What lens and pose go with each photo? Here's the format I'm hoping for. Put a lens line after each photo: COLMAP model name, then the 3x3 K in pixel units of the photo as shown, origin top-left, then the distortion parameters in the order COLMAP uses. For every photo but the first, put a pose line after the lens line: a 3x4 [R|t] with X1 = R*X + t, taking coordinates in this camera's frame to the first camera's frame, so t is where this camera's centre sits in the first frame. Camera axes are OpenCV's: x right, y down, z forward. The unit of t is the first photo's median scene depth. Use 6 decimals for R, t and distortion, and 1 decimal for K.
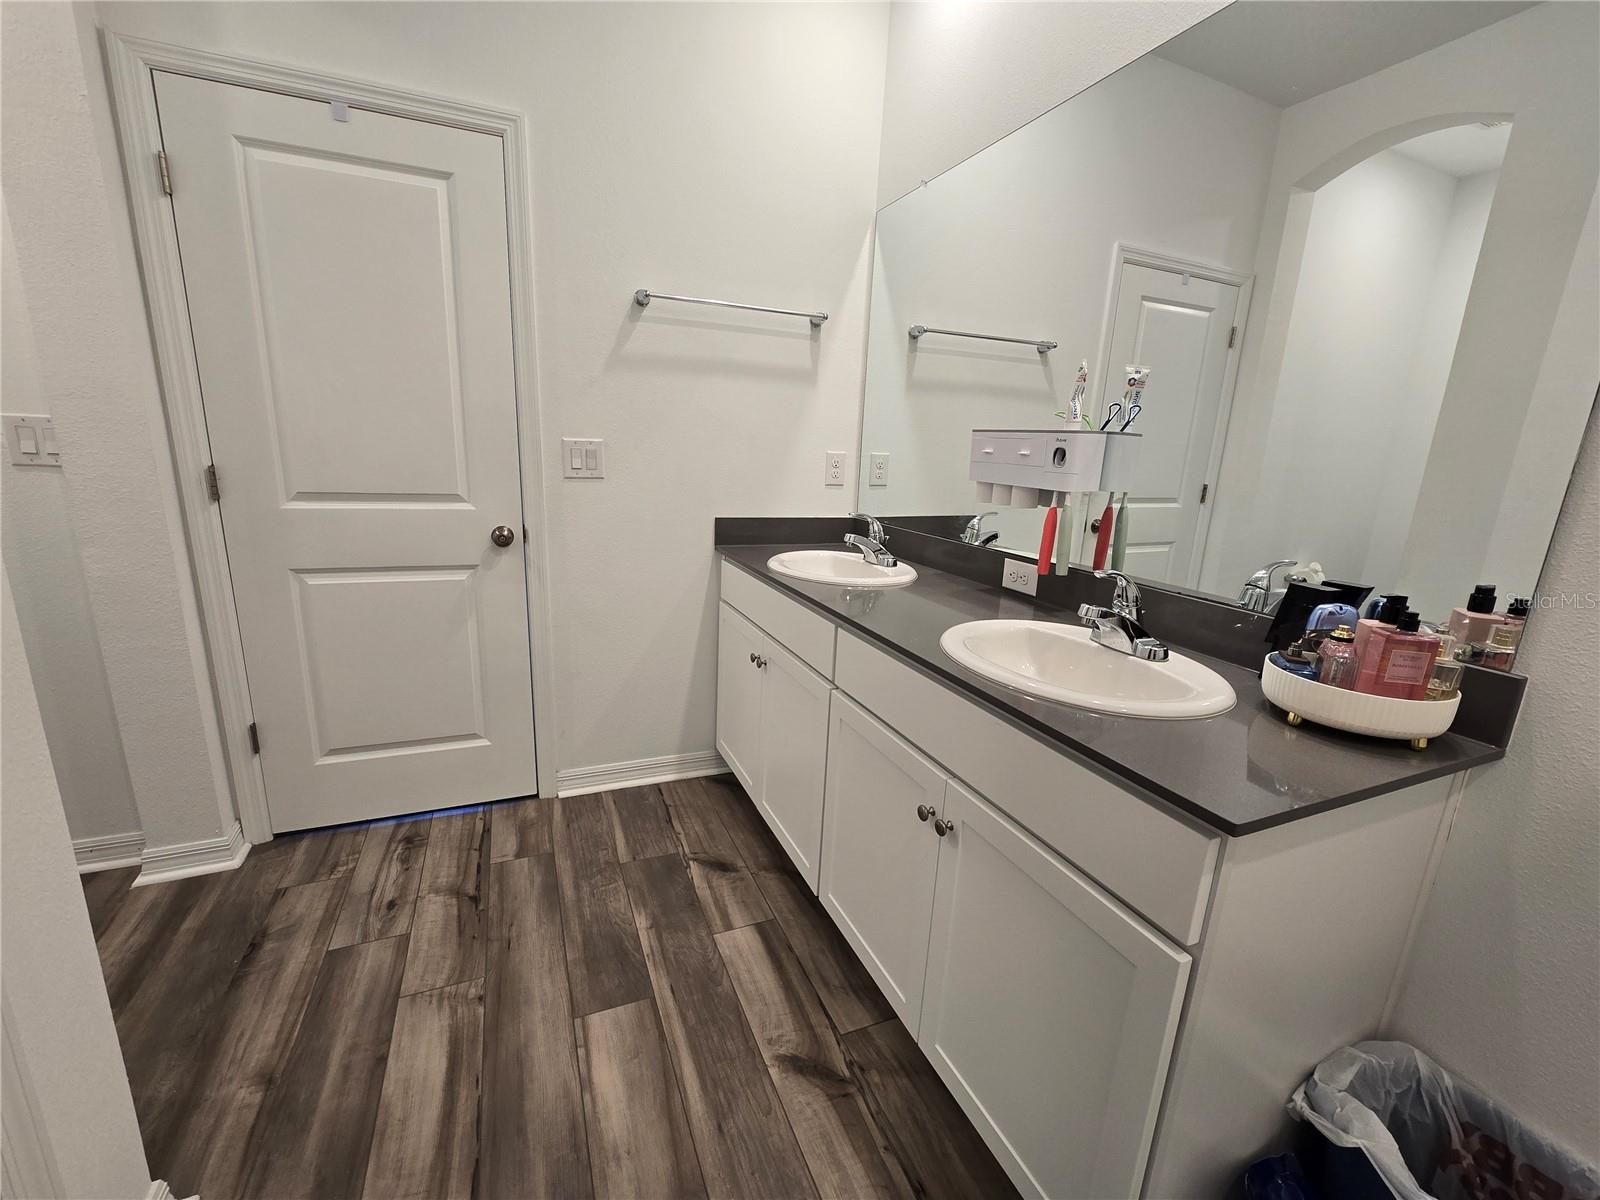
lens RADIAL K [[656.2, 0, 789.3], [0, 656.2, 601.8], [0, 0, 1]] dist [-0.009382, 0.002091]
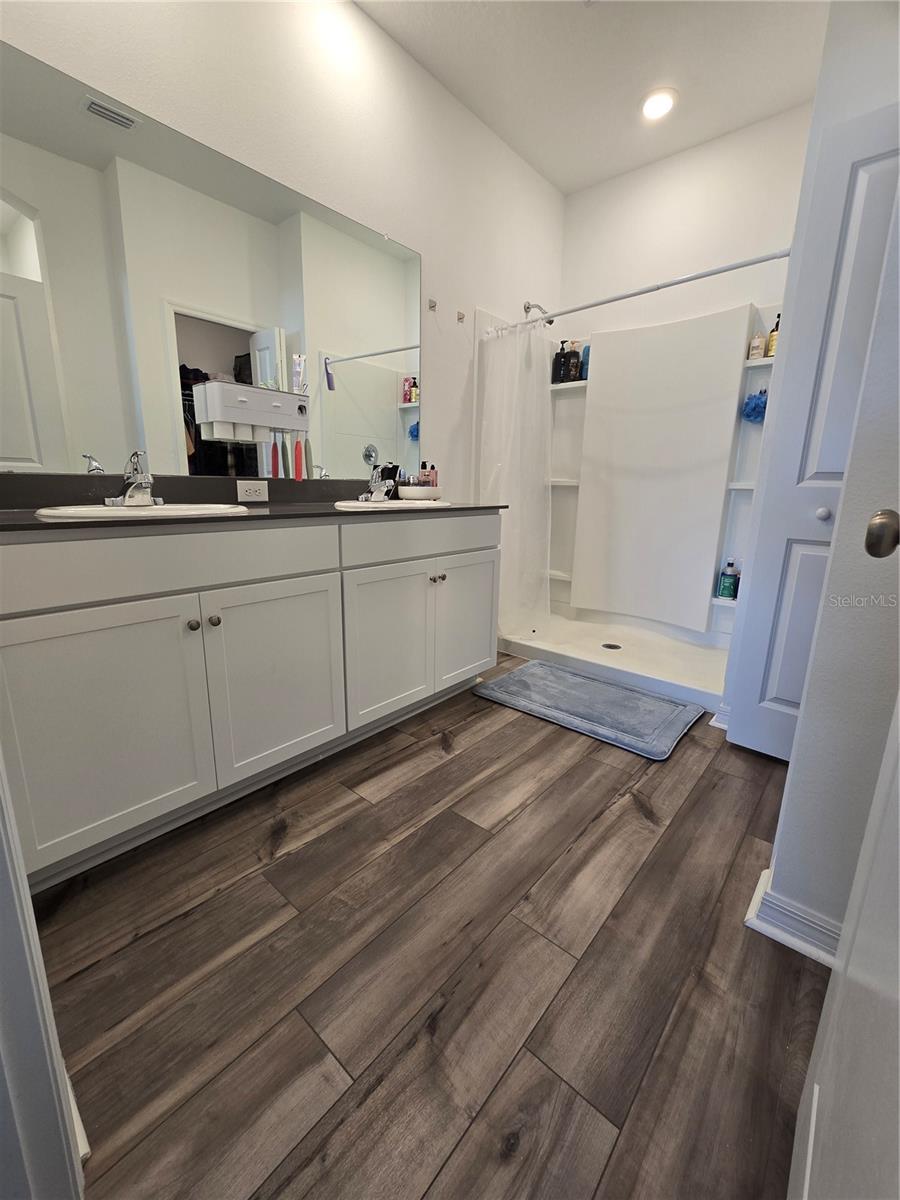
lens RADIAL K [[492.2, 0, 449.3], [0, 492.2, 592.9], [0, 0, 1]] dist [-0.009382, 0.002091]
pose [[-0.438439, -0.243692, 0.865093, -0.985814], [0.176586, 0.920421, 0.348773, -0.155975], [-0.881243, 0.305679, -0.360516, 1.242217]]
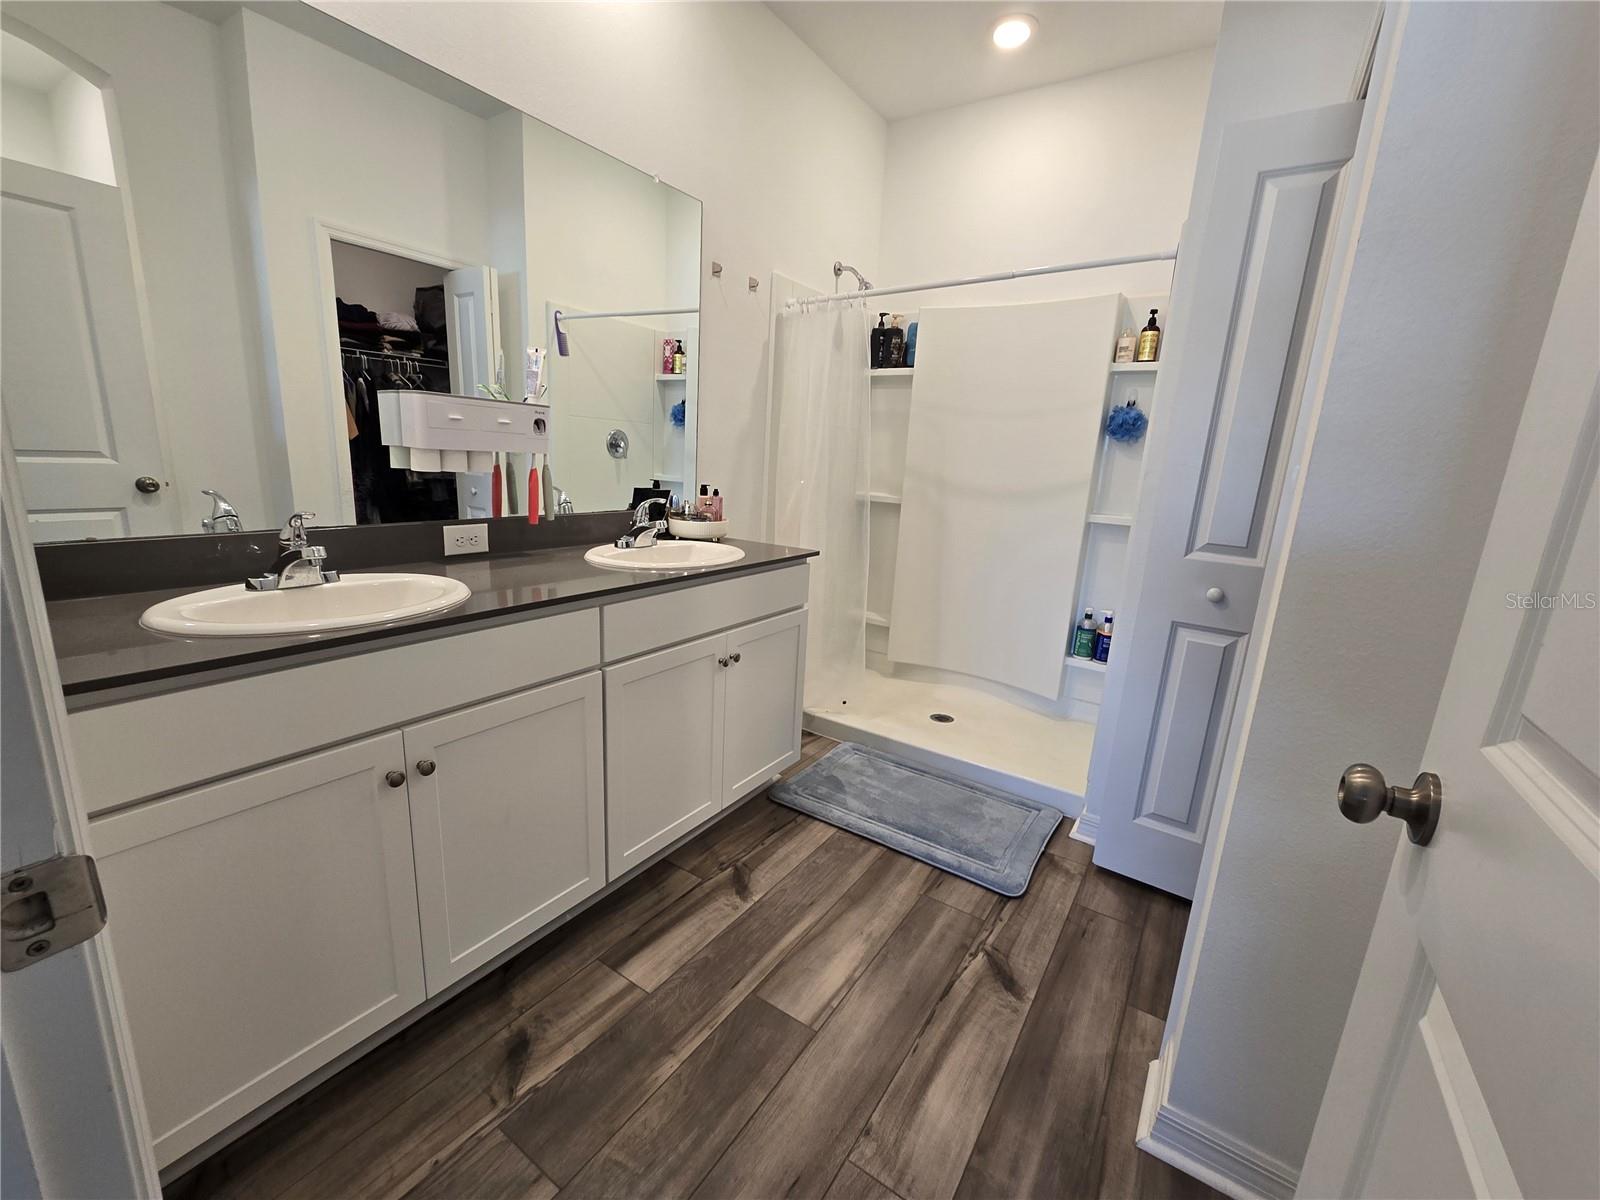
lens RADIAL K [[656.2, 0, 792.4], [0, 656.2, 601.7], [0, 0, 1]] dist [-0.009382, 0.002091]
pose [[-0.543328, -0.255568, 0.799675, -0.898303], [0.124441, 0.917498, 0.377772, -0.316709], [-0.830246, 0.304766, -0.466700, 1.248912]]
